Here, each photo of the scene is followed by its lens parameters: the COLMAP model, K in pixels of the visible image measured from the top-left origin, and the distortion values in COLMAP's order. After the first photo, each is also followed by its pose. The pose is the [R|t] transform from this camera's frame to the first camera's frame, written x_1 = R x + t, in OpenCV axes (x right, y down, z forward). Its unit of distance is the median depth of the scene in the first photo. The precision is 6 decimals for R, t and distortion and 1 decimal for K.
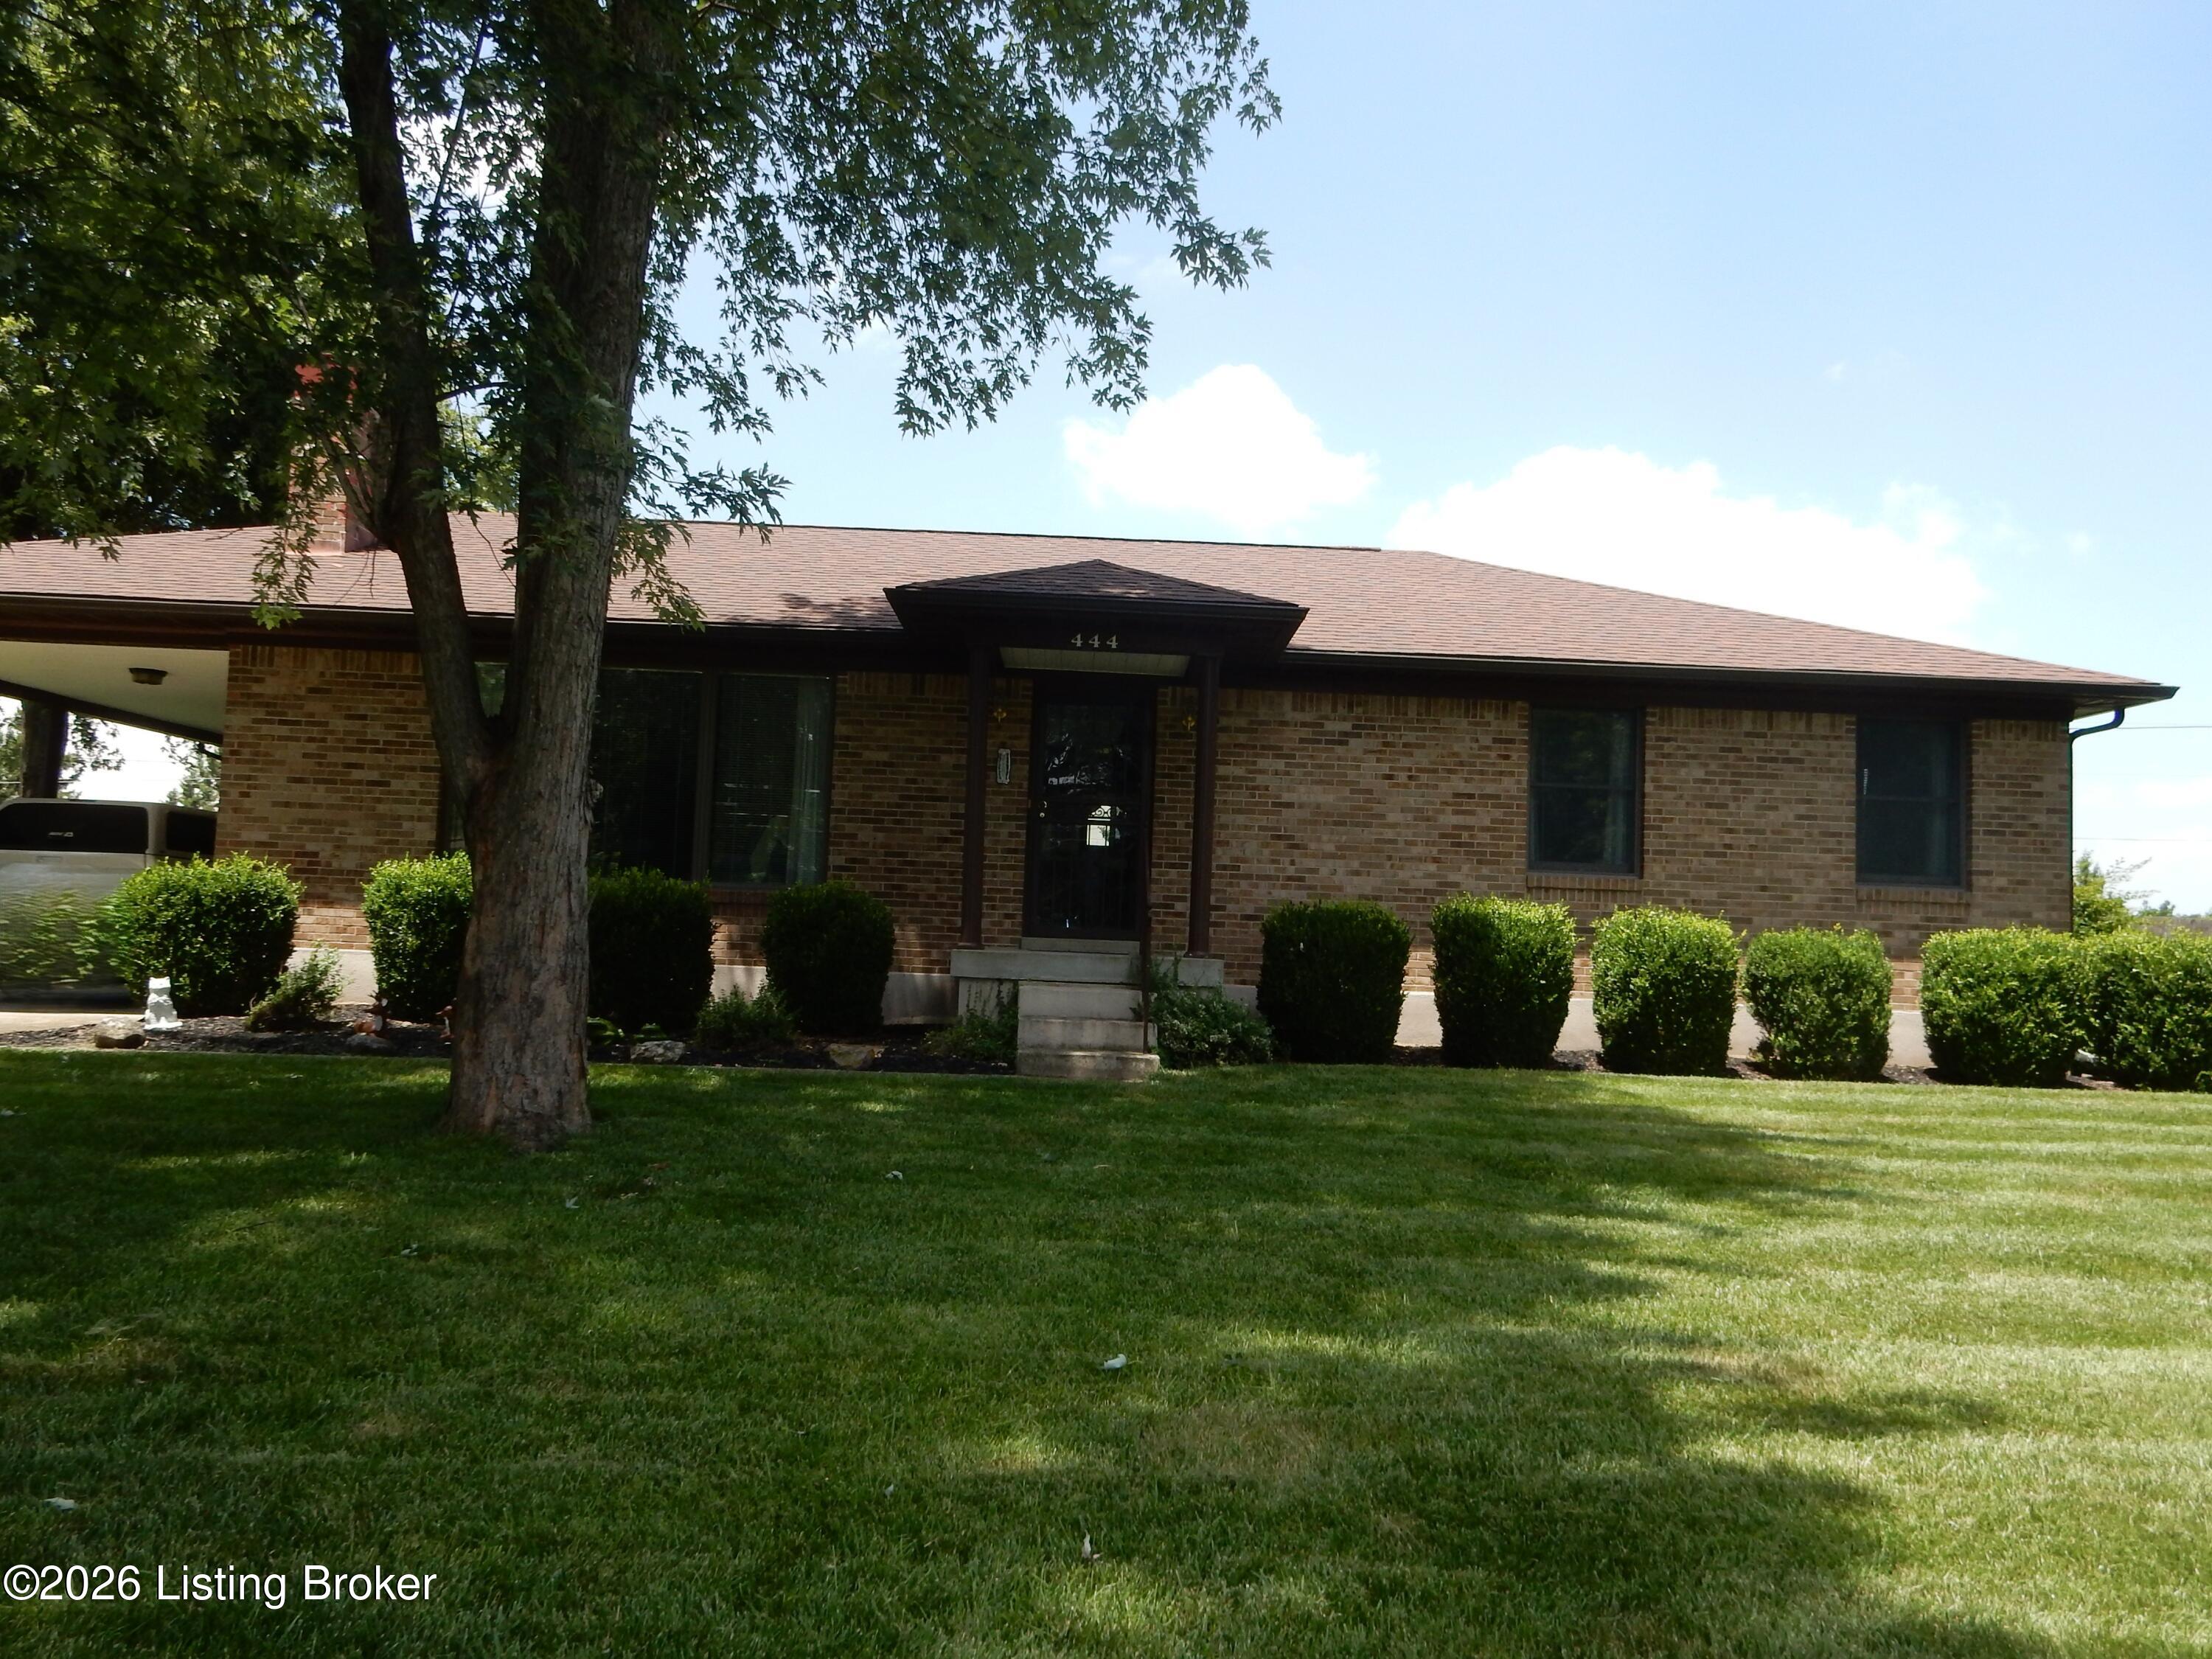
lens RADIAL K [[1626.7, 0, 1105.2], [0, 1626.7, 835.8], [0, 0, 1]] dist [-0.000606, 0.003044]
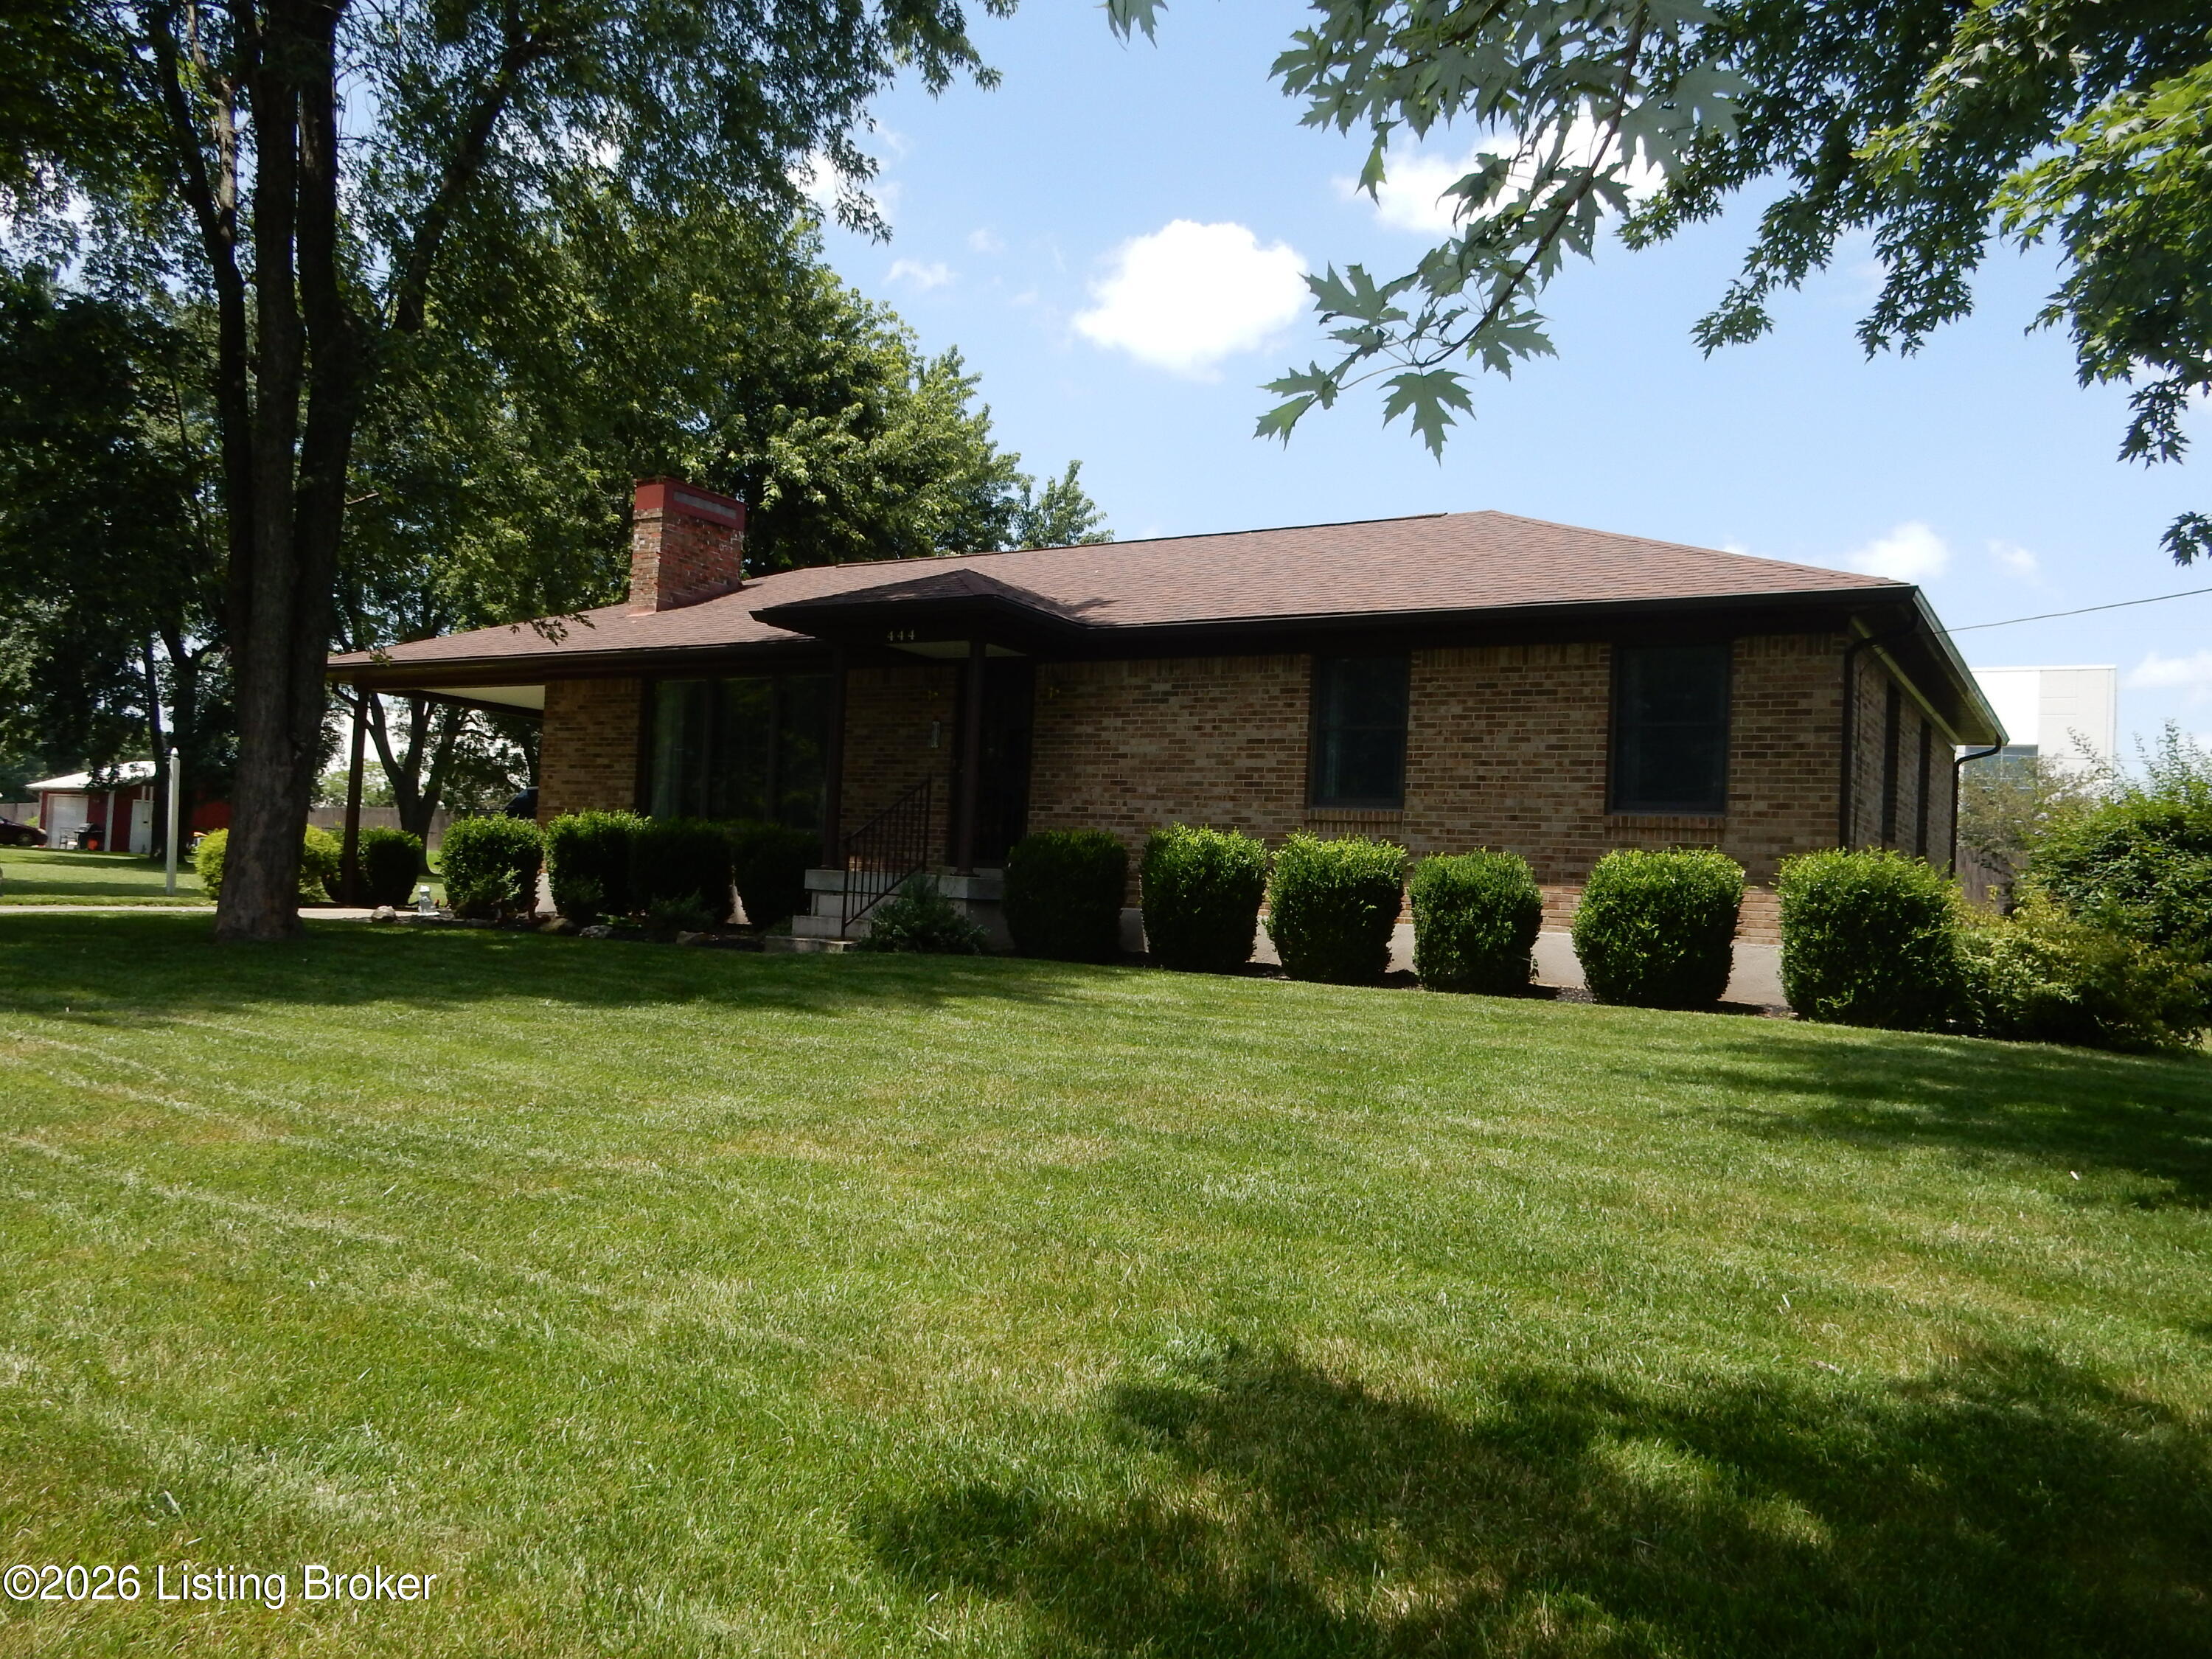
lens RADIAL K [[1626.7, 0, 1105.2], [0, 1626.7, 835.8], [0, 0, 1]] dist [-0.000606, 0.003044]
pose [[0.836917, -0.013657, -0.547159, 0.751719], [0.015157, 0.999884, -0.001774, 0.041697], [0.547120, -0.006809, 0.837027, -0.007983]]
